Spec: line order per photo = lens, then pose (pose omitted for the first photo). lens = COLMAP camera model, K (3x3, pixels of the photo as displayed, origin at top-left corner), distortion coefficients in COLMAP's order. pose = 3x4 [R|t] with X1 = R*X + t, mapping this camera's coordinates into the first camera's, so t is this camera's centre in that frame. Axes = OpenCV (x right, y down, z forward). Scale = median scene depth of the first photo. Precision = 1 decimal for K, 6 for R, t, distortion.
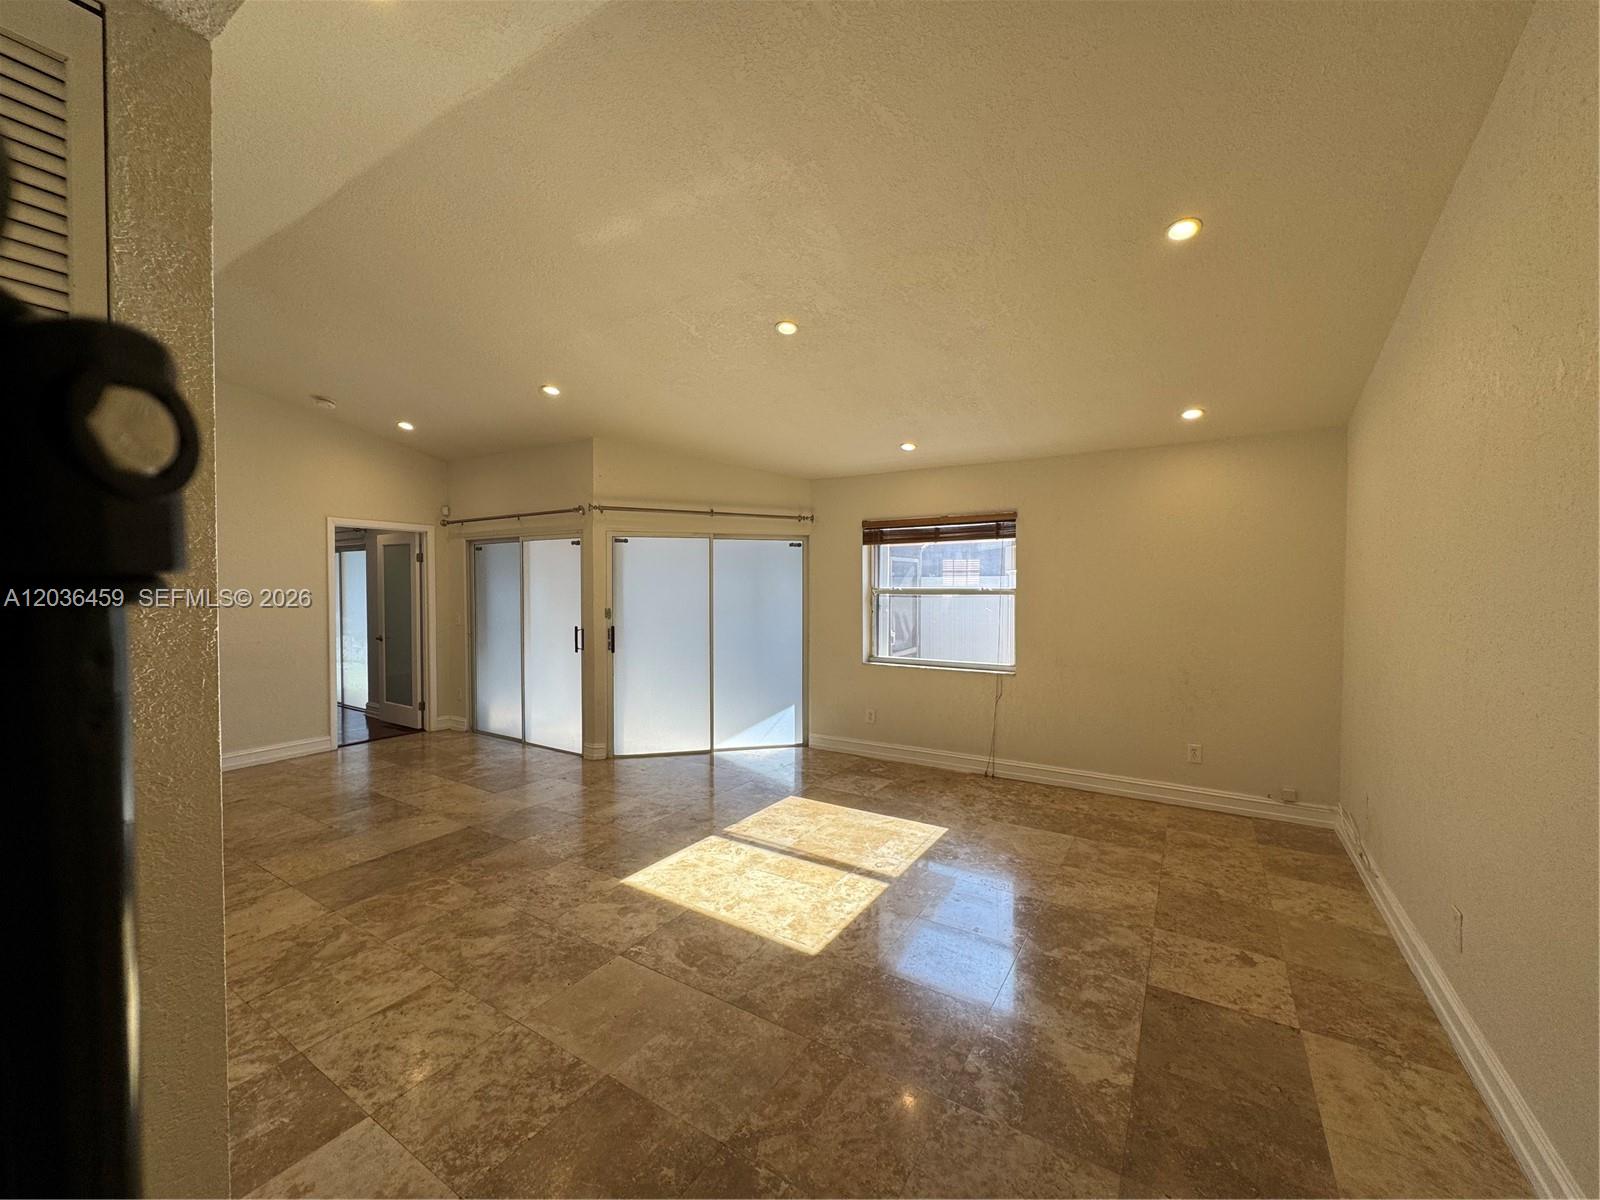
lens RADIAL K [[635.1, 0, 802.0], [0, 635.1, 597.5], [0, 0, 1]] dist [-0.001741, -0.000144]
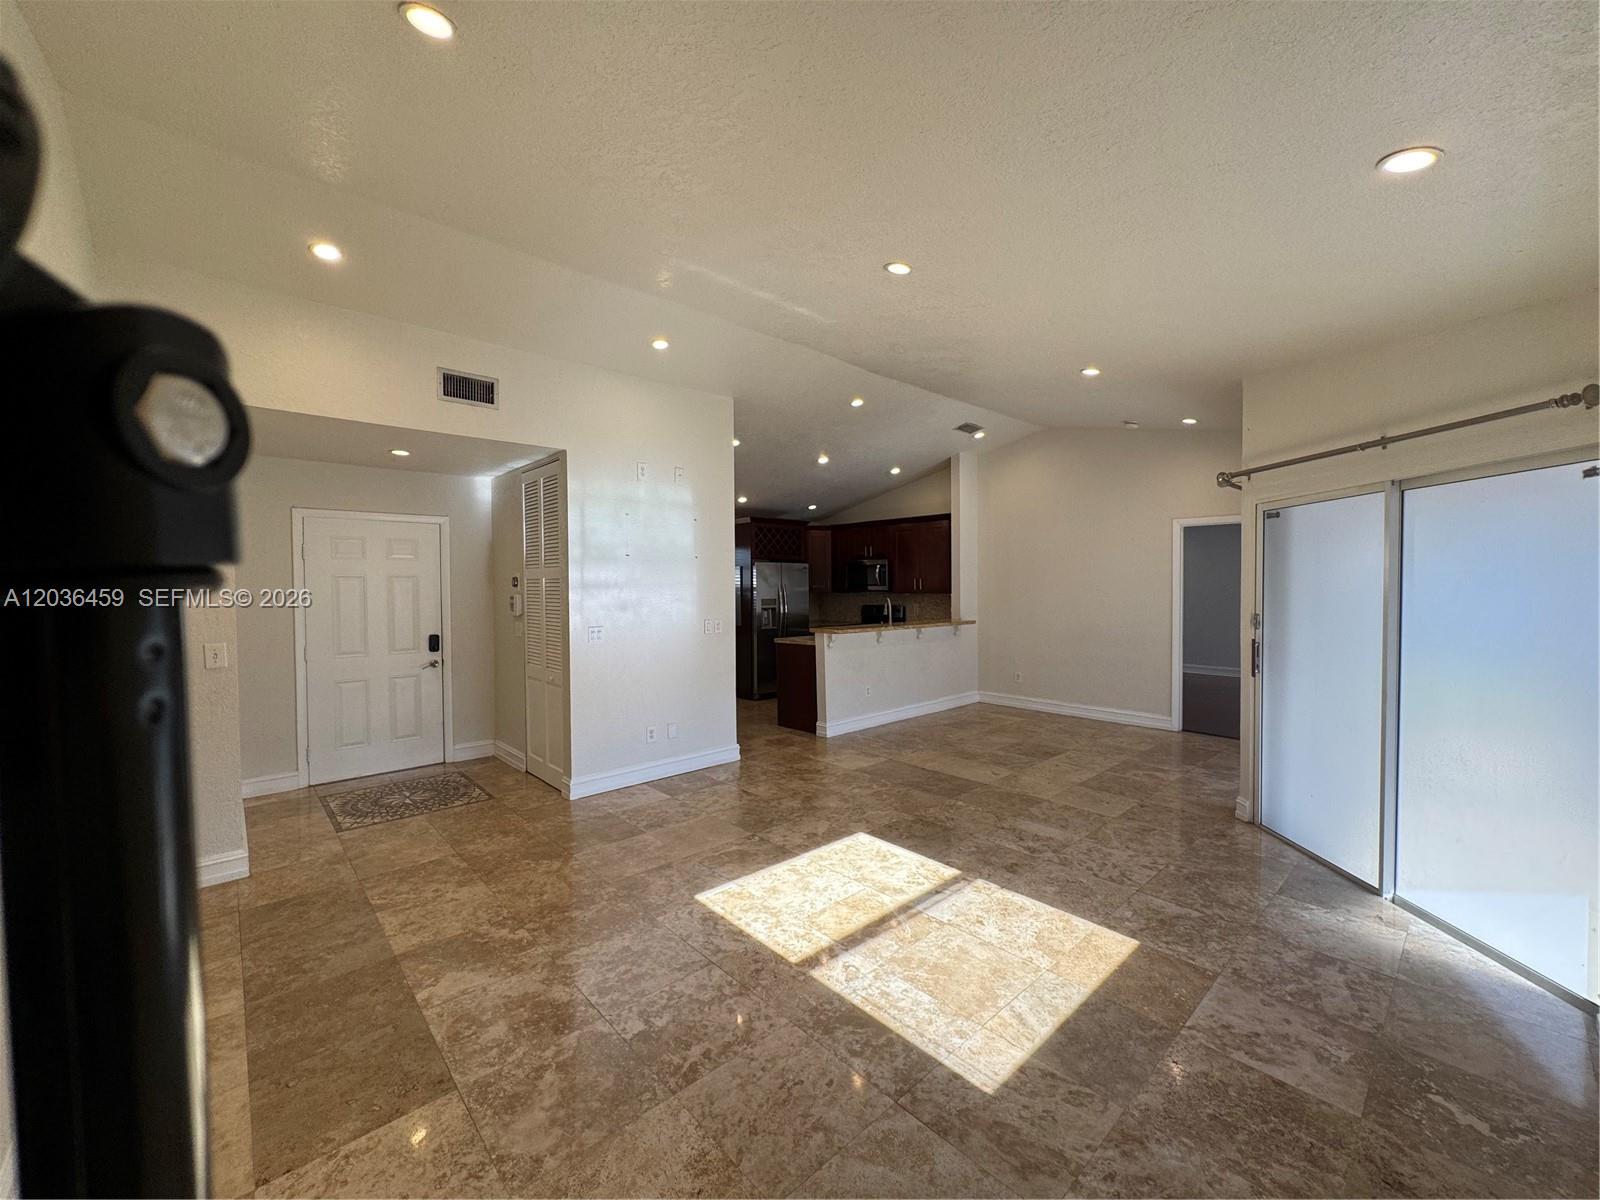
lens RADIAL K [[635.1, 0, 802.0], [0, 635.1, 597.5], [0, 0, 1]] dist [-0.001741, -0.000144]
pose [[-0.267281, 0.023514, -0.963332, 0.811744], [-0.013460, 0.999514, 0.028132, -0.021683], [0.963525, 0.020486, -0.266835, 1.112584]]
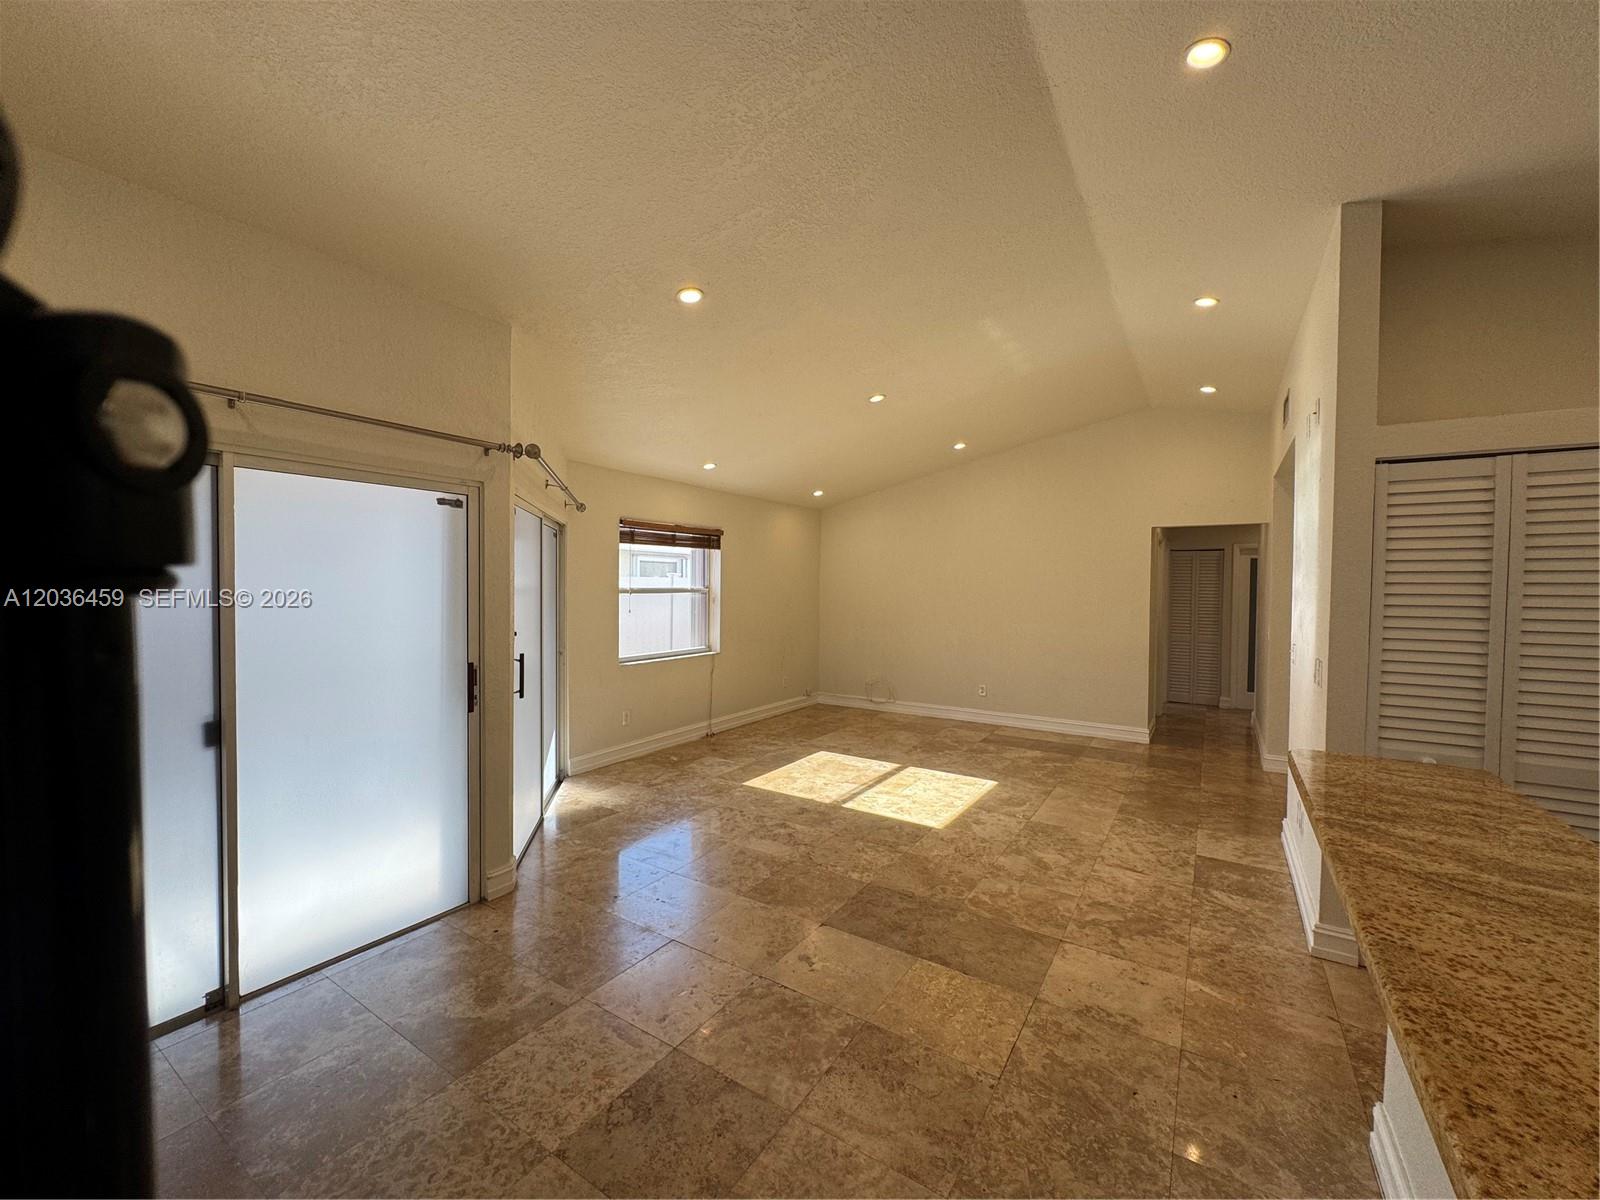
lens RADIAL K [[635.1, 0, 802.0], [0, 635.1, 597.5], [0, 0, 1]] dist [-0.001741, -0.000144]
pose [[0.019425, -0.019521, 0.999621, -1.405359], [0.011327, 0.999750, 0.019304, -0.025137], [-0.999747, 0.010947, 0.019641, 1.144329]]
